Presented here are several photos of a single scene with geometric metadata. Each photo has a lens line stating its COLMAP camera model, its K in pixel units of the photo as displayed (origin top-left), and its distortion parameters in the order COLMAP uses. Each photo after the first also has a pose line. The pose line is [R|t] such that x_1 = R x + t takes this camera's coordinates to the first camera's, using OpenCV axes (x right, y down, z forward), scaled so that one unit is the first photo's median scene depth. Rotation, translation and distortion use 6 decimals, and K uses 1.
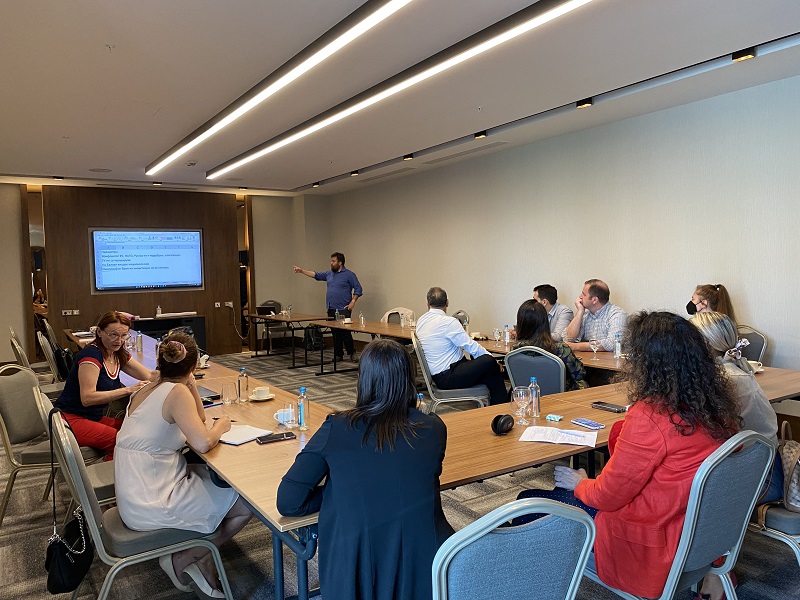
lens RADIAL K [[598.2, 0, 400.0], [0, 598.2, 300.0], [0, 0, 1]] dist [0.000615, 0.000420]
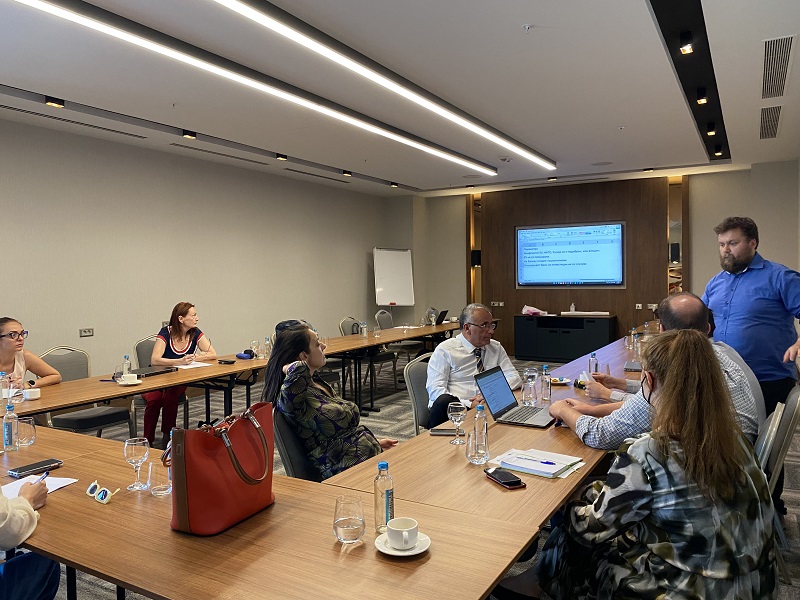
lens RADIAL K [[598.2, 0, 400.0], [0, 598.2, 300.0], [0, 0, 1]] dist [0.000615, 0.000420]
pose [[0.443357, 0.057966, -0.894469, 0.347038], [-0.043518, 0.998122, 0.043113, -0.025365], [0.895288, 0.019811, 0.445047, 0.315350]]
